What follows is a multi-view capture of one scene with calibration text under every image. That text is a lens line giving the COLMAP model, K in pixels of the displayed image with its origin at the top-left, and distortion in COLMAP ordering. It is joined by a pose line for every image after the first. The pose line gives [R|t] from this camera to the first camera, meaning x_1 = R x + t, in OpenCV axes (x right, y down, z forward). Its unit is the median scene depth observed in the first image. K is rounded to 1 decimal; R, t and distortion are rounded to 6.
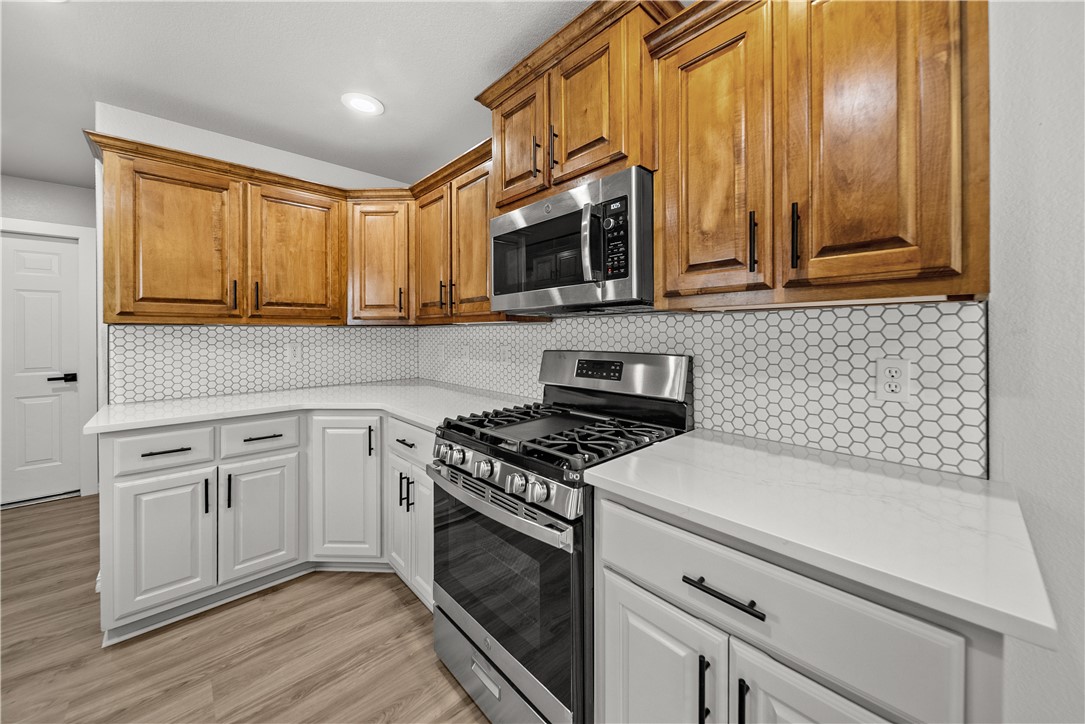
lens RADIAL K [[394.8, 0, 553.5], [0, 394.8, 335.6], [0, 0, 1]] dist [-0.001901, -0.000198]
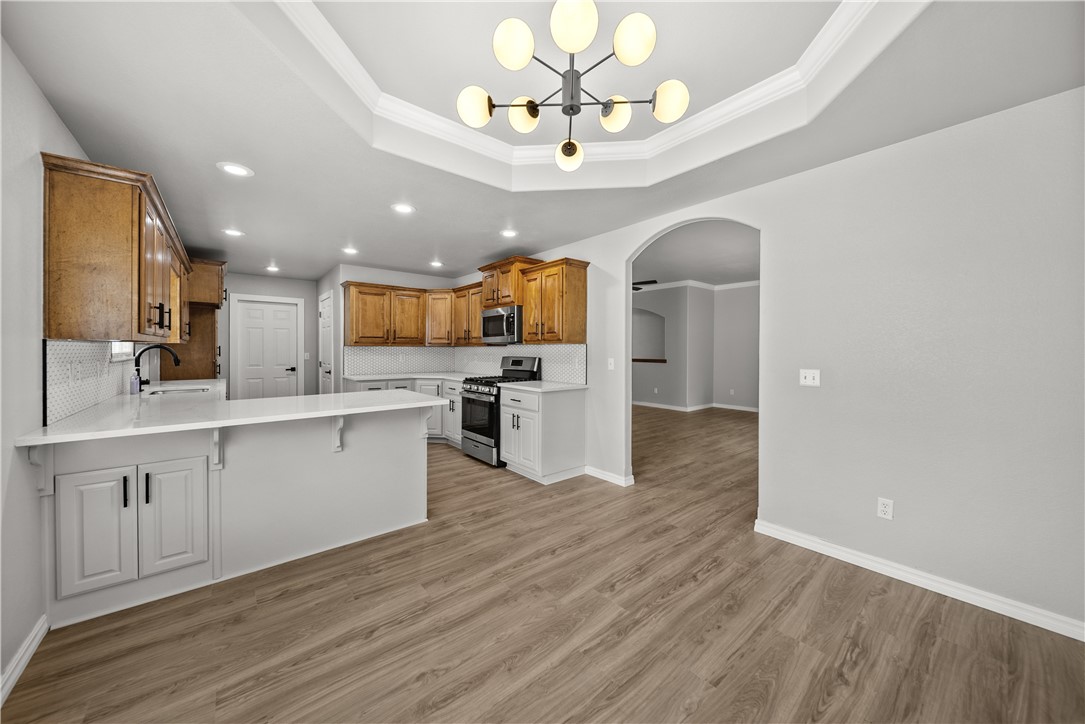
lens RADIAL K [[386.9, 0, 547.4], [0, 386.9, 354.2], [0, 0, 1]] dist [-0.001075, -0.000095]
pose [[0.997337, 0.008894, -0.072389, 0.504086], [-0.008522, 0.999949, 0.005449, 0.004063], [0.072434, -0.004817, 0.997362, -1.708468]]
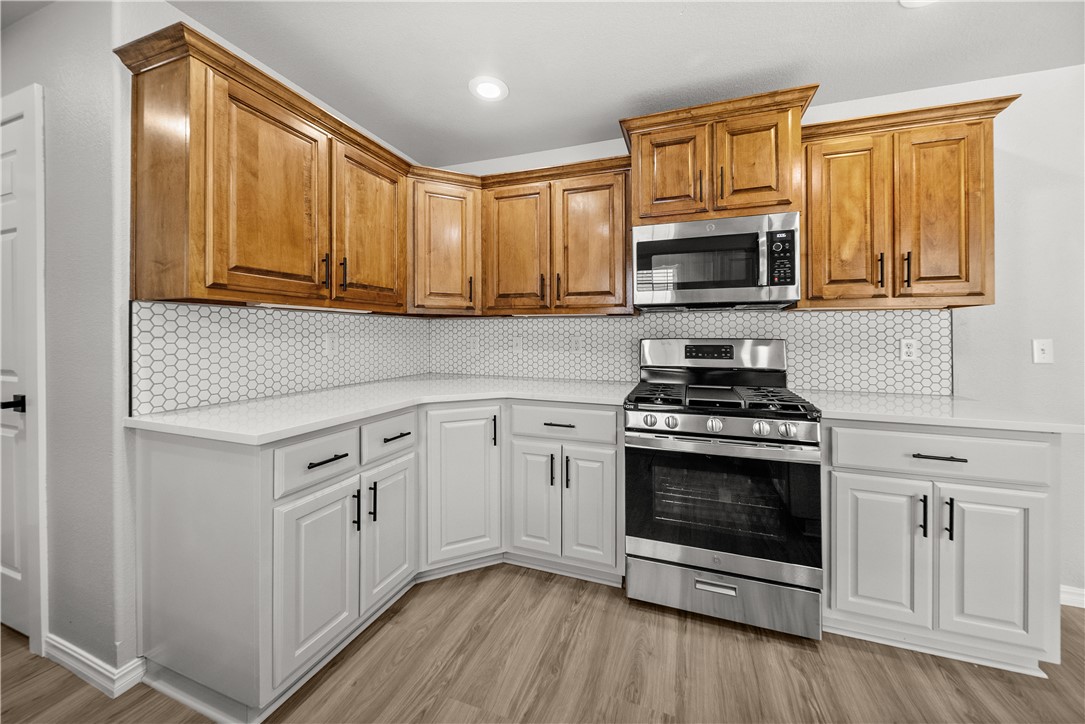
lens RADIAL K [[390.3, 0, 552.0], [0, 390.3, 334.3], [0, 0, 1]] dist [-0.000769, -0.000199]
pose [[0.890724, 0.008642, 0.454462, -0.861093], [-0.005149, 0.999947, -0.008923, 0.037314], [-0.454515, 0.005608, 0.890722, 0.070358]]
